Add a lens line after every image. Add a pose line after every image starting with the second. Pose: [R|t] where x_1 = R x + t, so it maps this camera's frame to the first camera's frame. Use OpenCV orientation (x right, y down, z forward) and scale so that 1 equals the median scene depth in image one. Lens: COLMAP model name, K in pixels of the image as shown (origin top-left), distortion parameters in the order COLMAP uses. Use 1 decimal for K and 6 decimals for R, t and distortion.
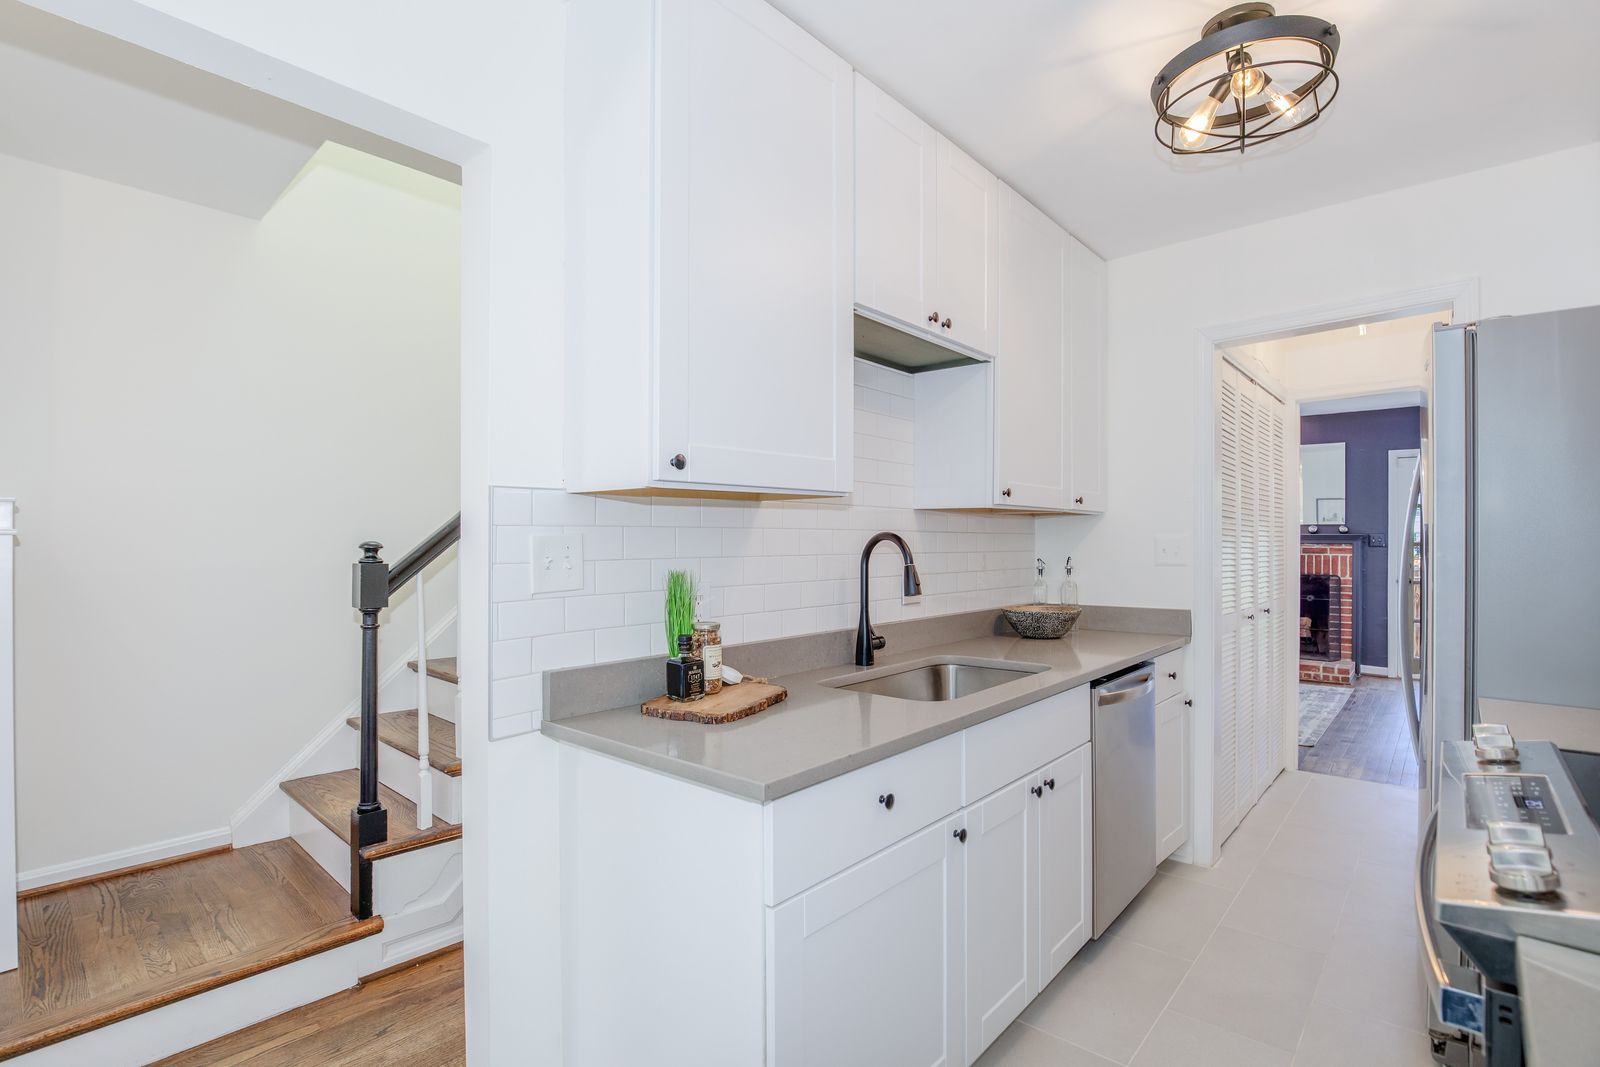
lens RADIAL K [[759.6, 0, 785.5], [0, 759.6, 540.8], [0, 0, 1]] dist [0.009813, -0.003199]
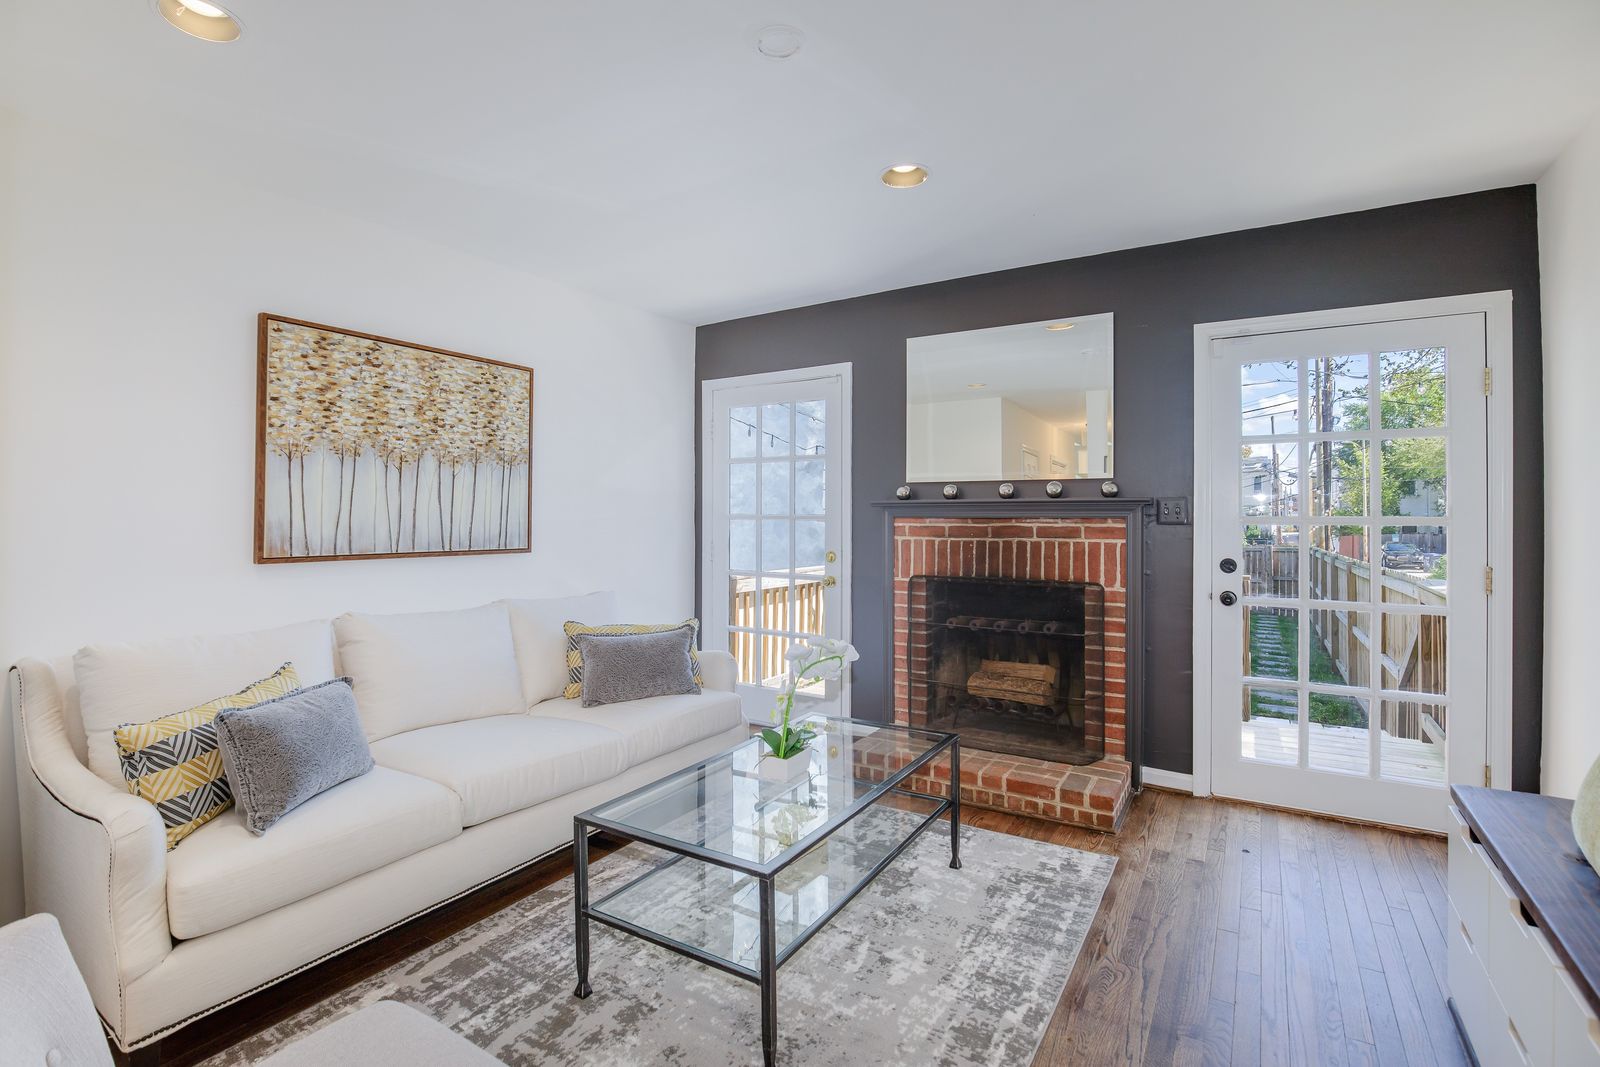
lens RADIAL K [[759.6, 0, 781.8], [0, 759.6, 518.1], [0, 0, 1]] dist [0.009813, -0.003199]
pose [[0.987897, -0.000019, 0.155113, 1.249409], [0.000208, 0.999999, -0.001205, 0.012468], [-0.155113, 0.001223, 0.987896, 1.537357]]
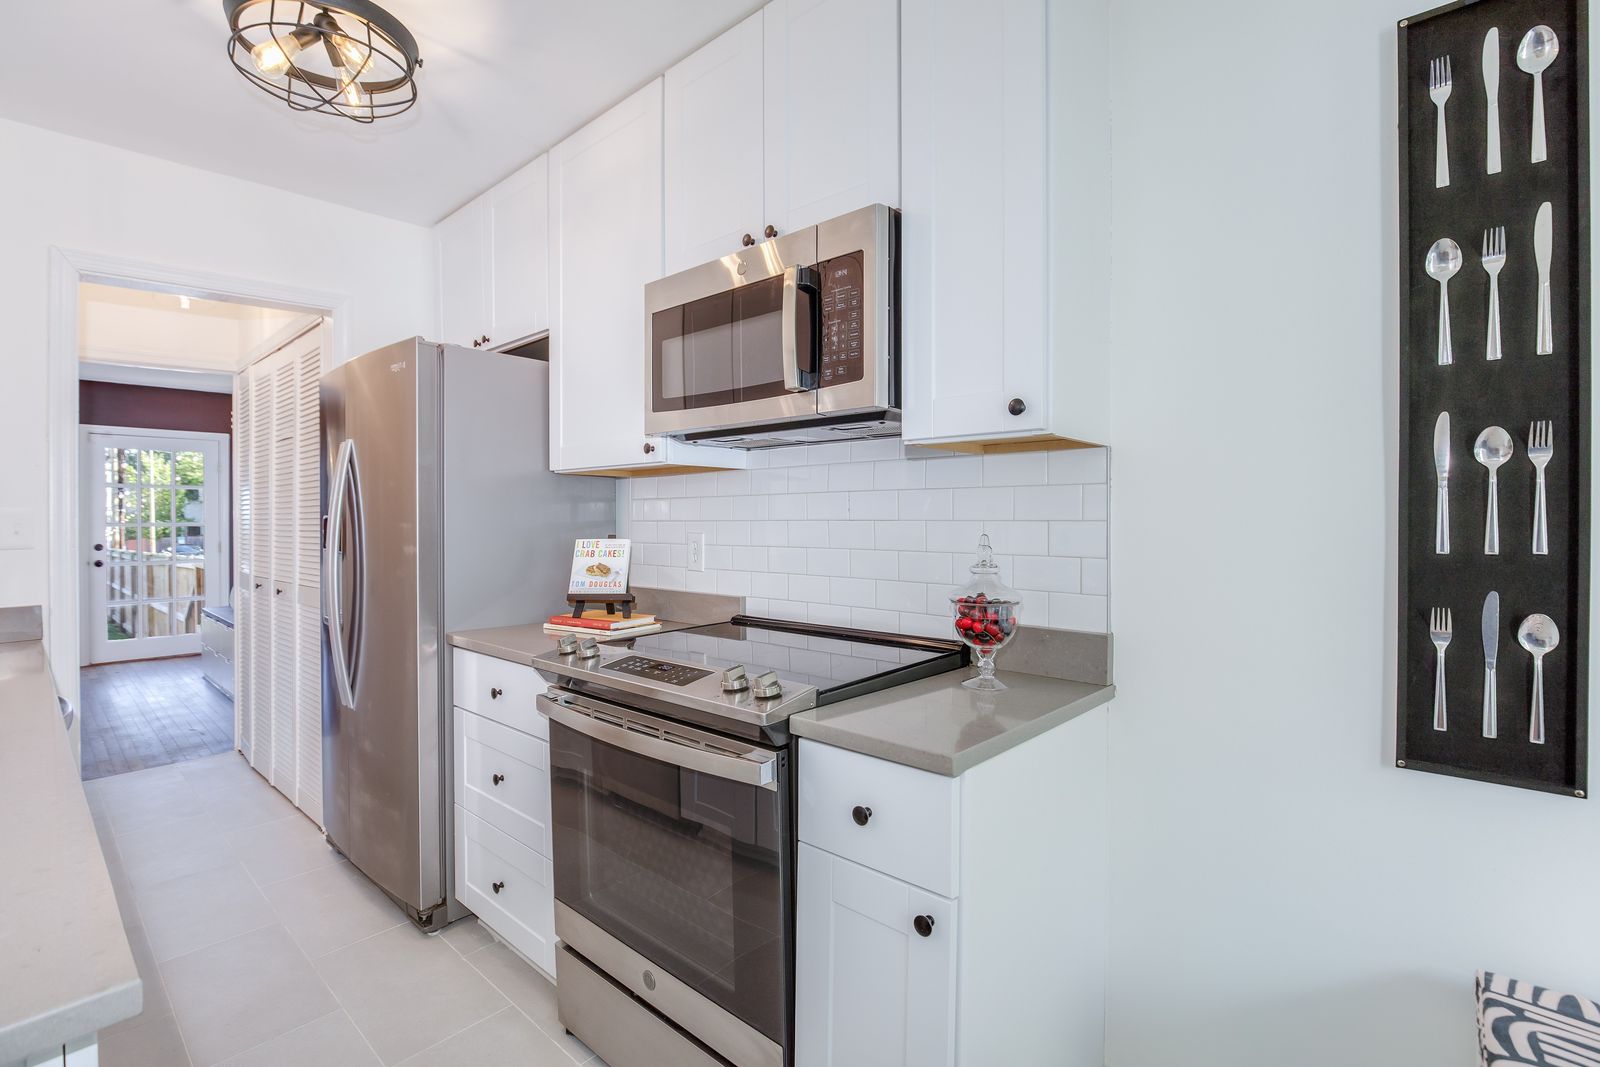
lens RADIAL K [[736.1, 0, 797.9], [0, 736.1, 519.9], [0, 0, 1]] dist [0.013149, -0.001063]
pose [[0.042374, -0.002565, 0.999099, -0.243207], [0.006698, 0.999975, 0.002283, 0.009105], [-0.999079, 0.006595, 0.042390, 0.258759]]
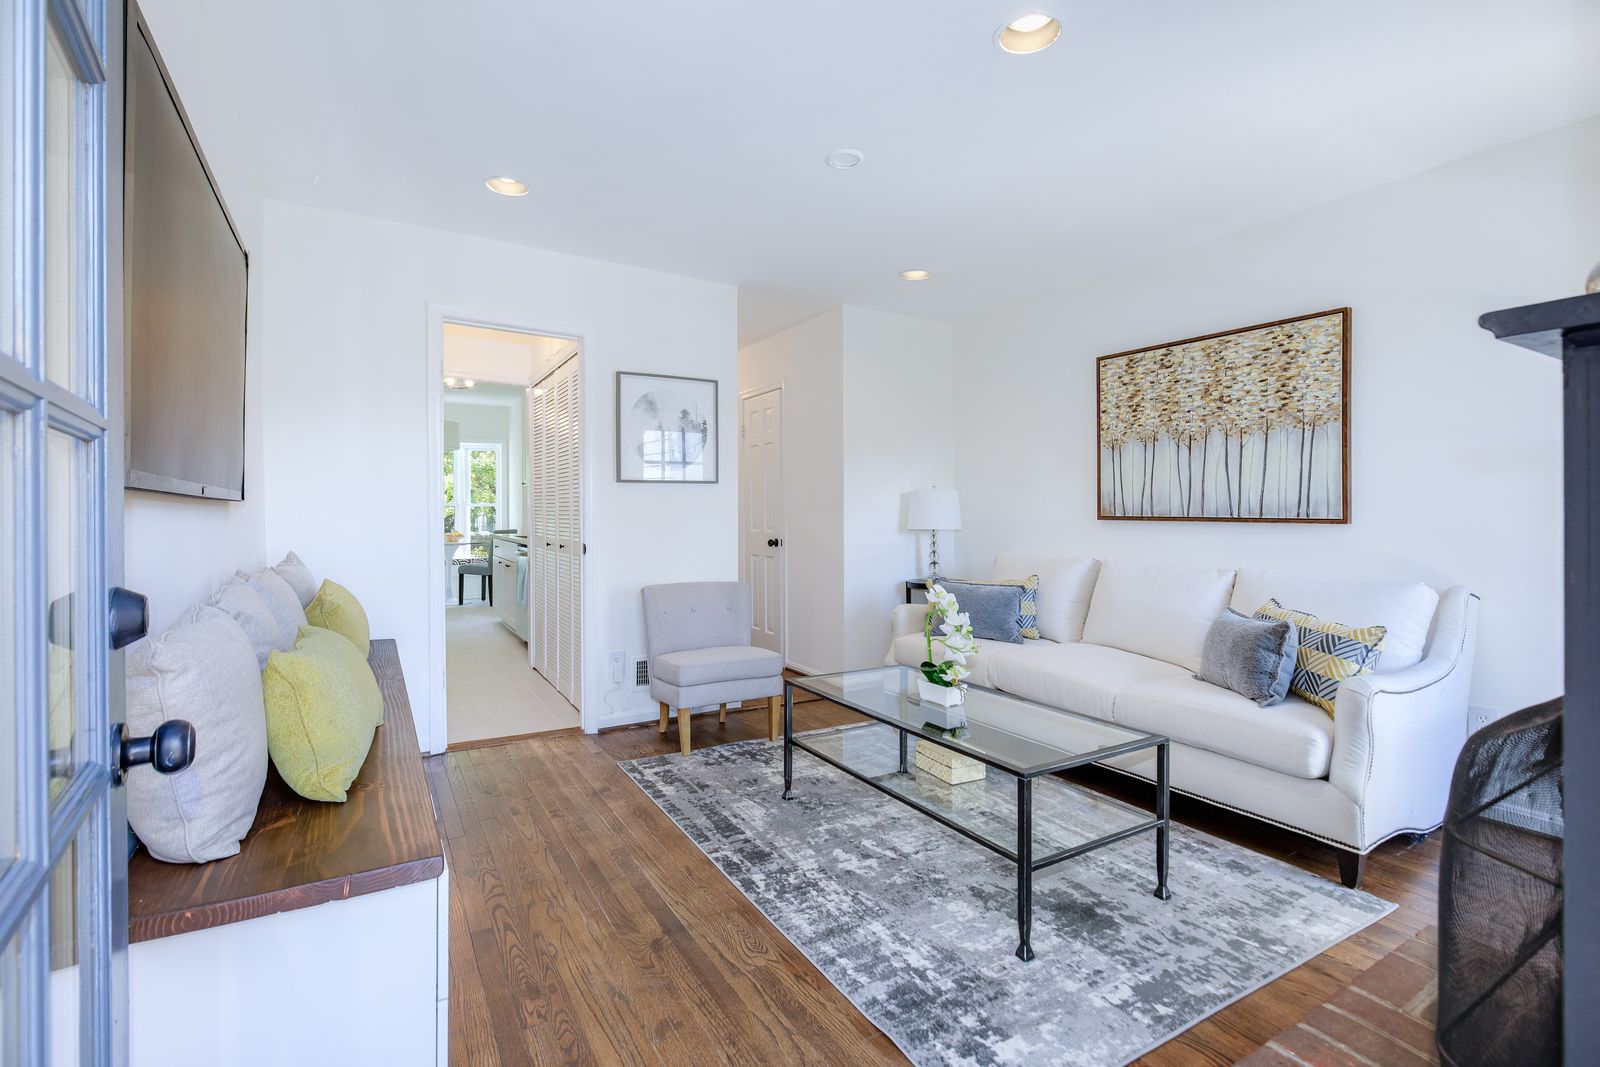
lens RADIAL K [[759.6, 0, 809.7], [0, 759.6, 543.7], [0, 0, 1]] dist [0.009813, -0.003199]
pose [[-0.309269, 0.041761, -0.950057, 2.405306], [-0.003636, 0.998976, 0.045095, 0.053067], [0.950968, 0.017401, -0.308800, 2.557130]]
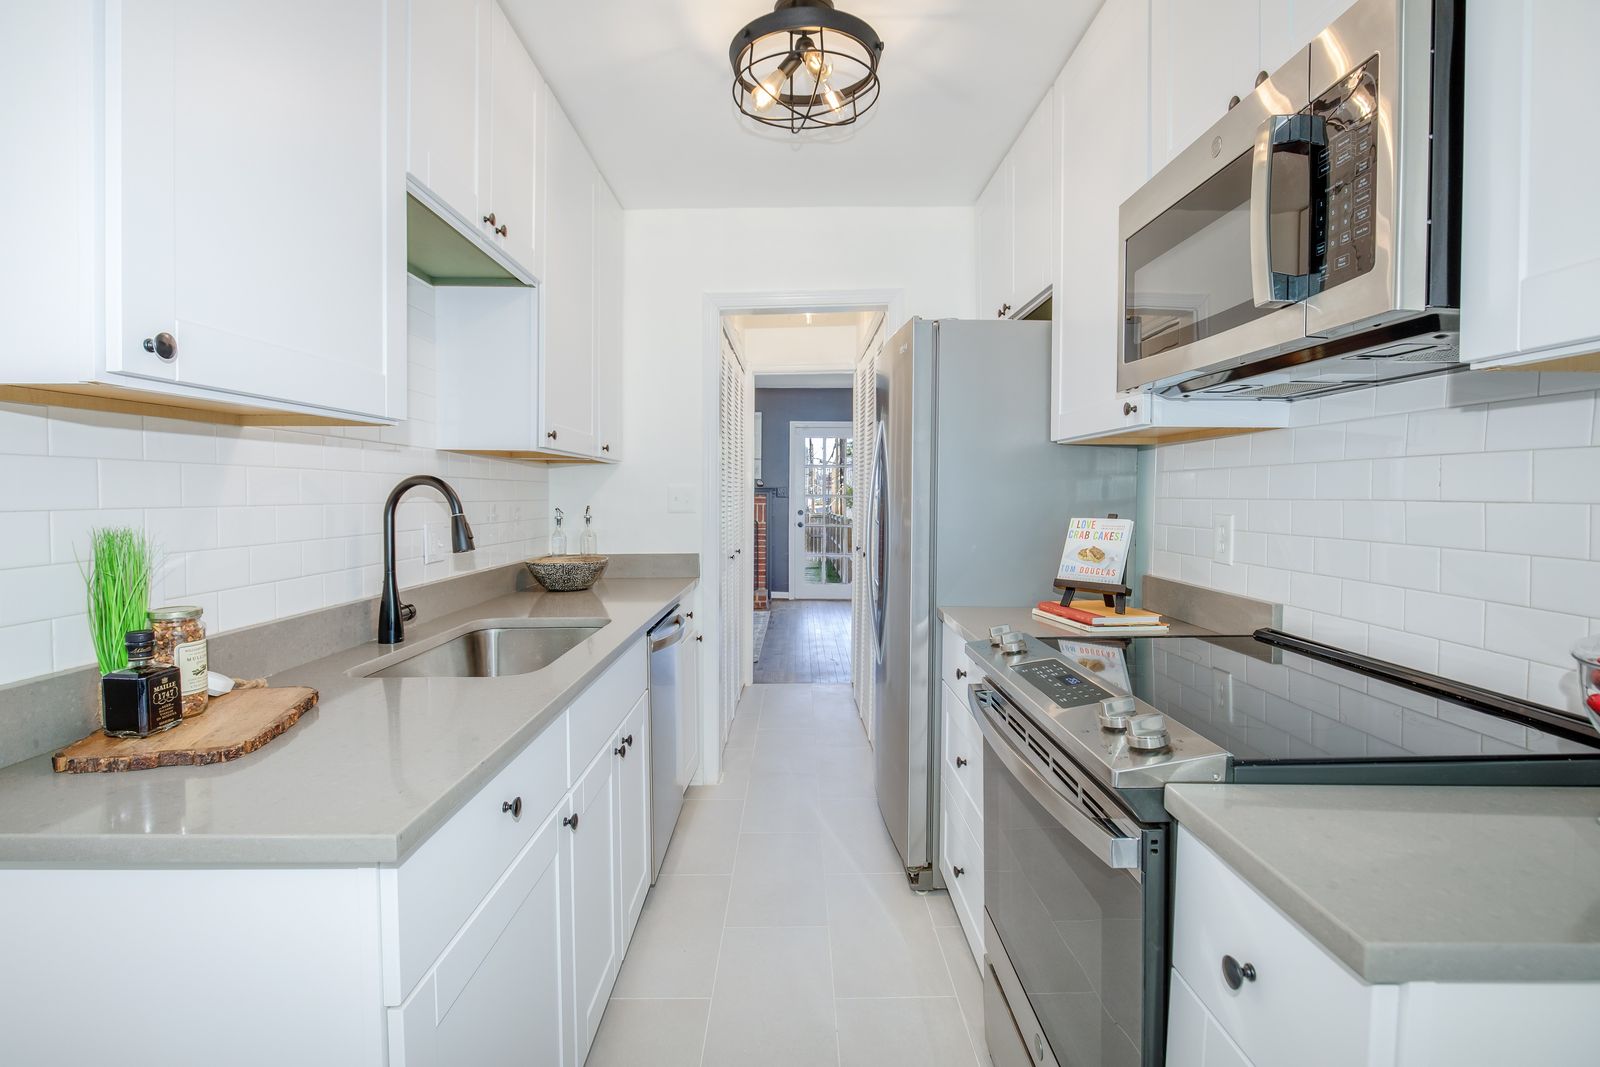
lens RADIAL K [[759.6, 0, 791.0], [0, 759.6, 514.1], [0, 0, 1]] dist [0.009813, -0.003199]
pose [[0.752258, -0.015579, 0.658684, -0.104625], [-0.002534, 0.999645, 0.026537, 0.007684], [-0.658863, -0.021632, 0.751952, 0.131915]]
